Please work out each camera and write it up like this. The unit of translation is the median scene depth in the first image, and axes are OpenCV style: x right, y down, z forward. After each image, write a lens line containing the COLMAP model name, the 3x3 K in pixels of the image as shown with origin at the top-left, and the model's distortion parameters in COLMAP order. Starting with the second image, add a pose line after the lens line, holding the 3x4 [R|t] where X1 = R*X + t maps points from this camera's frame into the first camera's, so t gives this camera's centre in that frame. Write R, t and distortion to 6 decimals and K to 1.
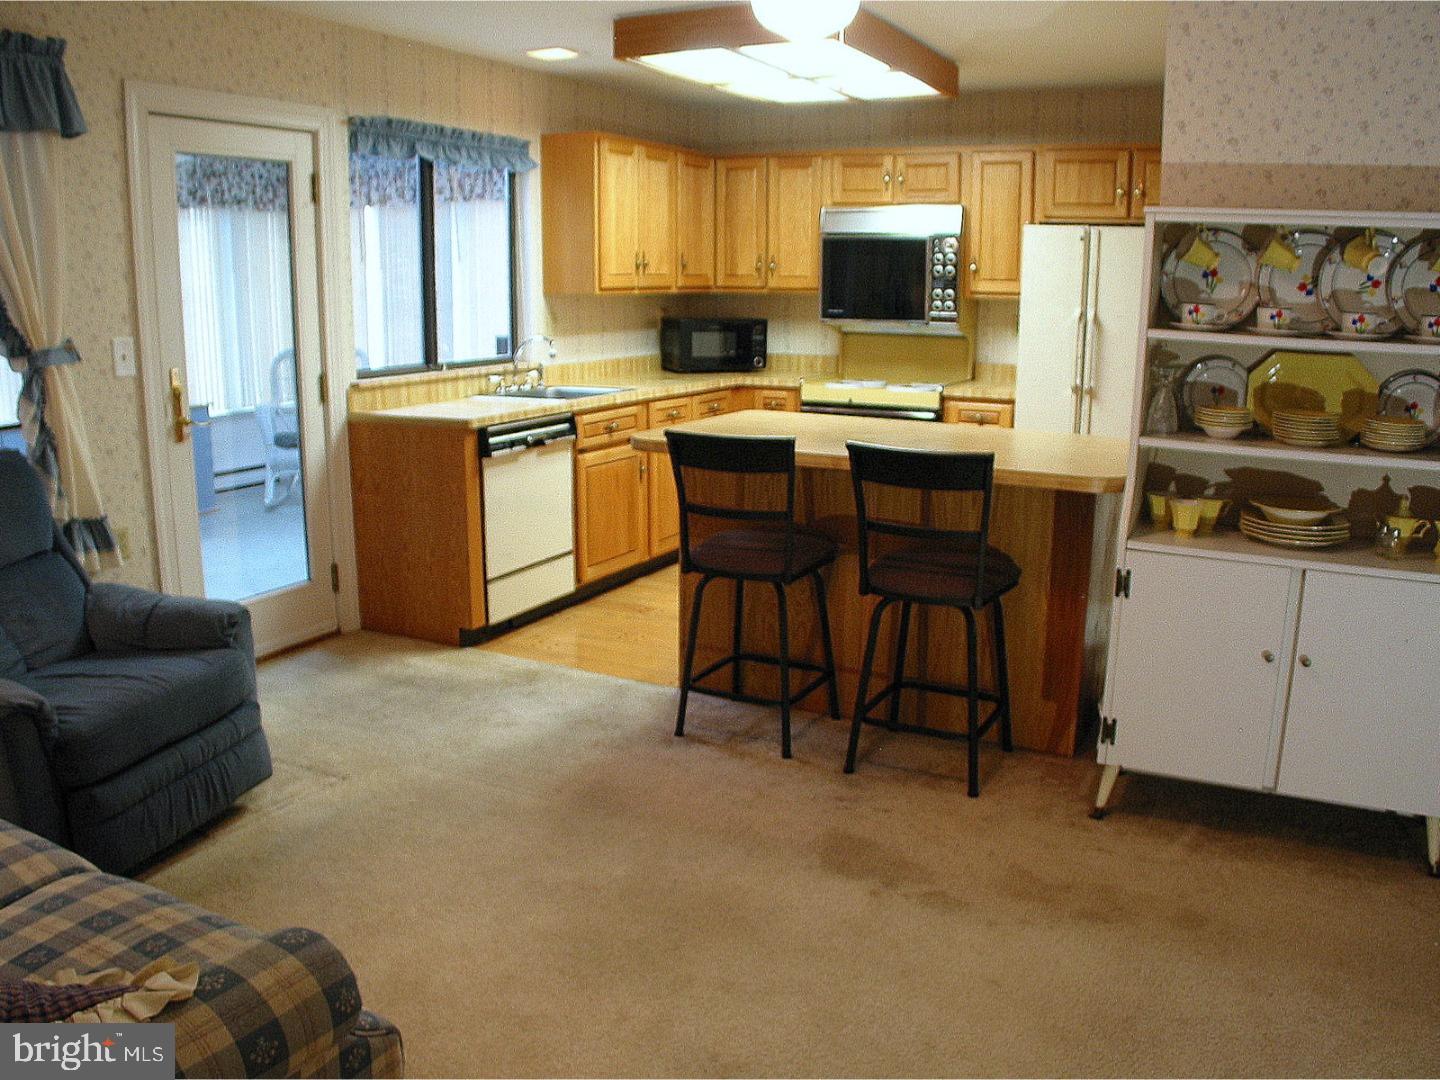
lens RADIAL K [[1203.7, 0, 720.0], [0, 1203.7, 554.9], [0, 0, 1]] dist [-0.178583, 0.075222]
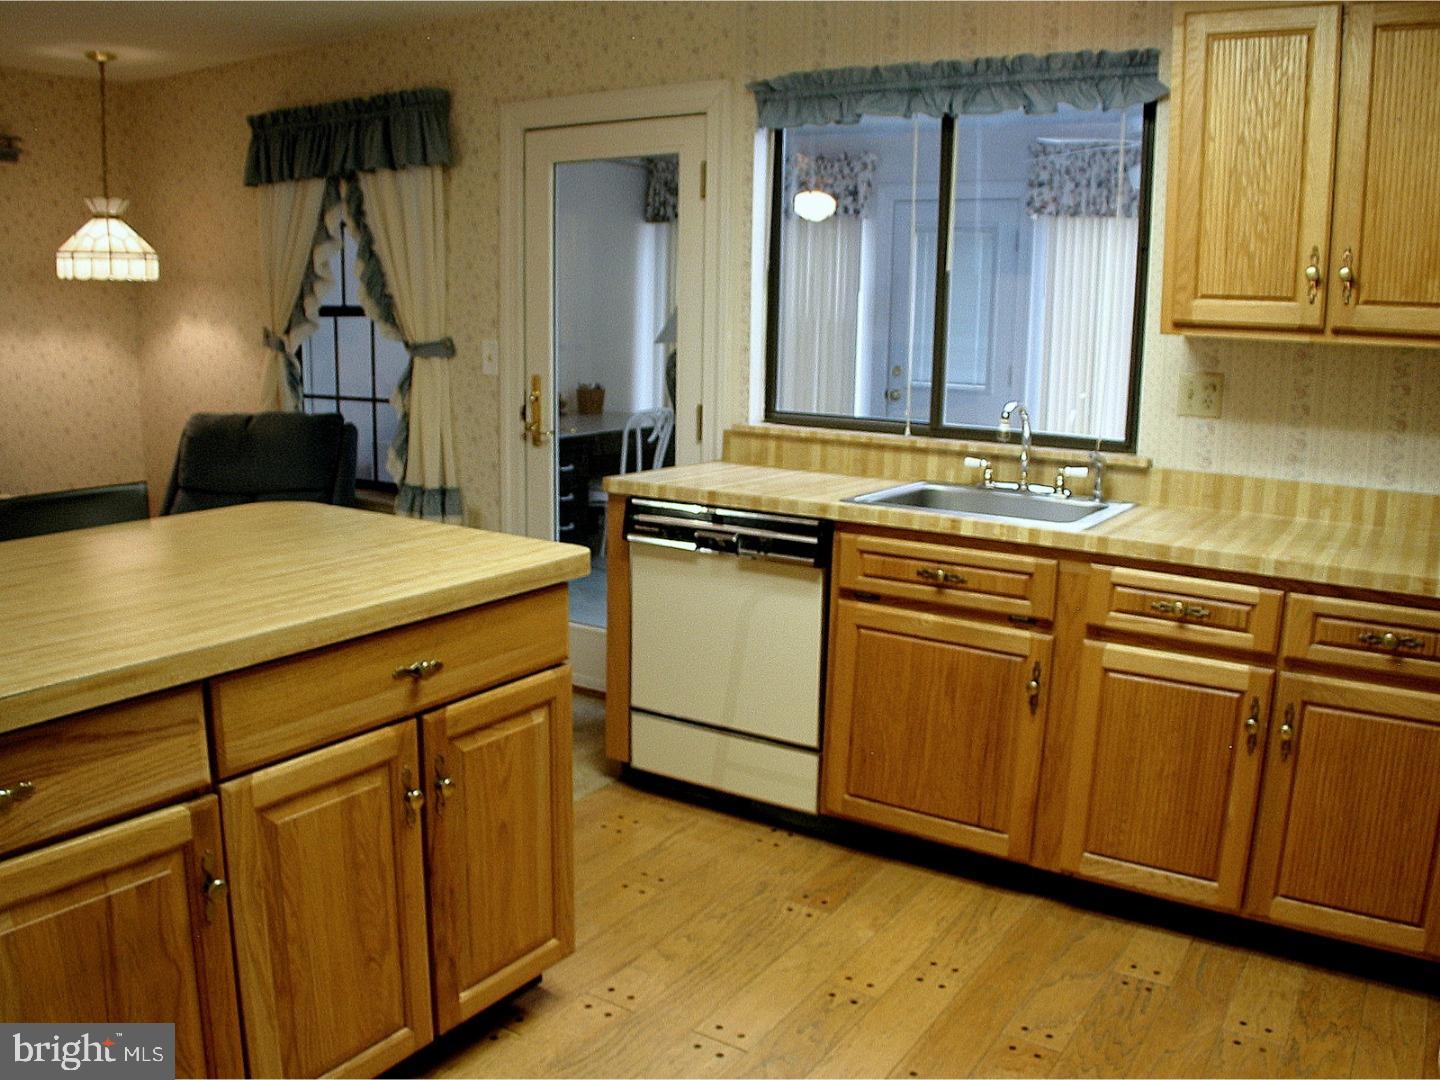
lens RADIAL K [[1203.7, 0, 720.0], [0, 1203.7, 554.9], [0, 0, 1]] dist [-0.178583, 0.075222]
pose [[-0.102824, 0.189642, -0.976454, 0.433391], [-0.242534, 0.947250, 0.209510, -0.202869], [0.964678, 0.258366, -0.051405, 0.936373]]
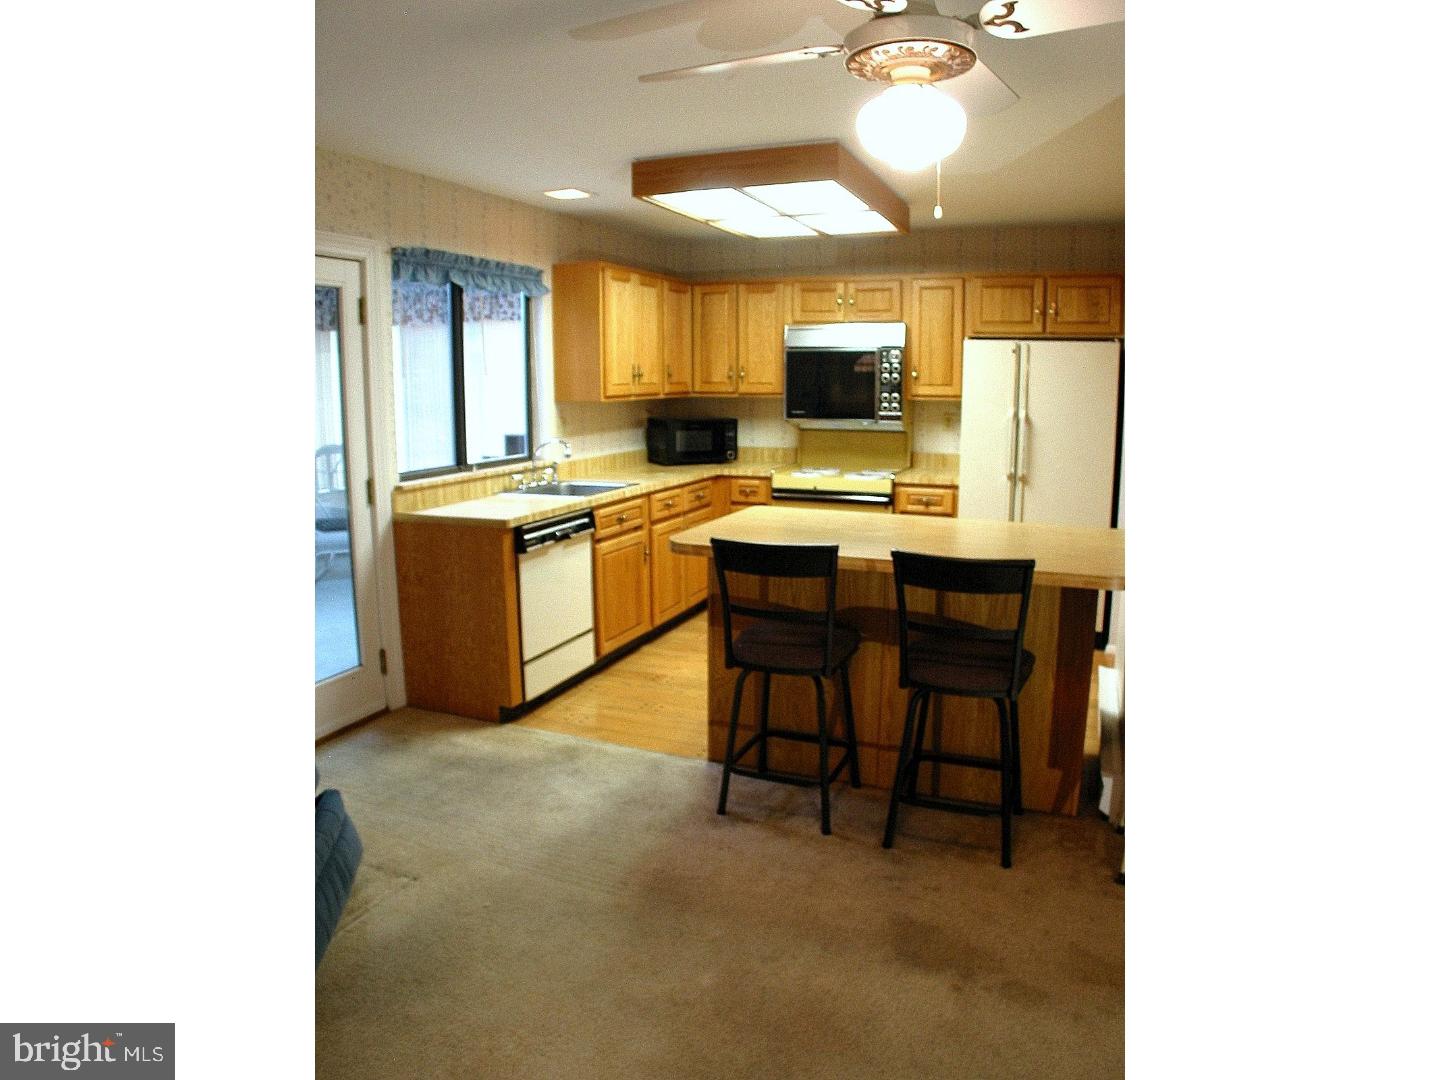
lens RADIAL K [[921.6, 0, 720.0], [0, 921.6, 540.0], [0, 0, 1]] dist [-0.185478, 0.088483]
pose [[0.996549, -0.021974, 0.080041, -0.068367], [0.025959, 0.998456, -0.049100, -0.040260], [-0.078839, 0.051008, 0.995582, 0.120323]]
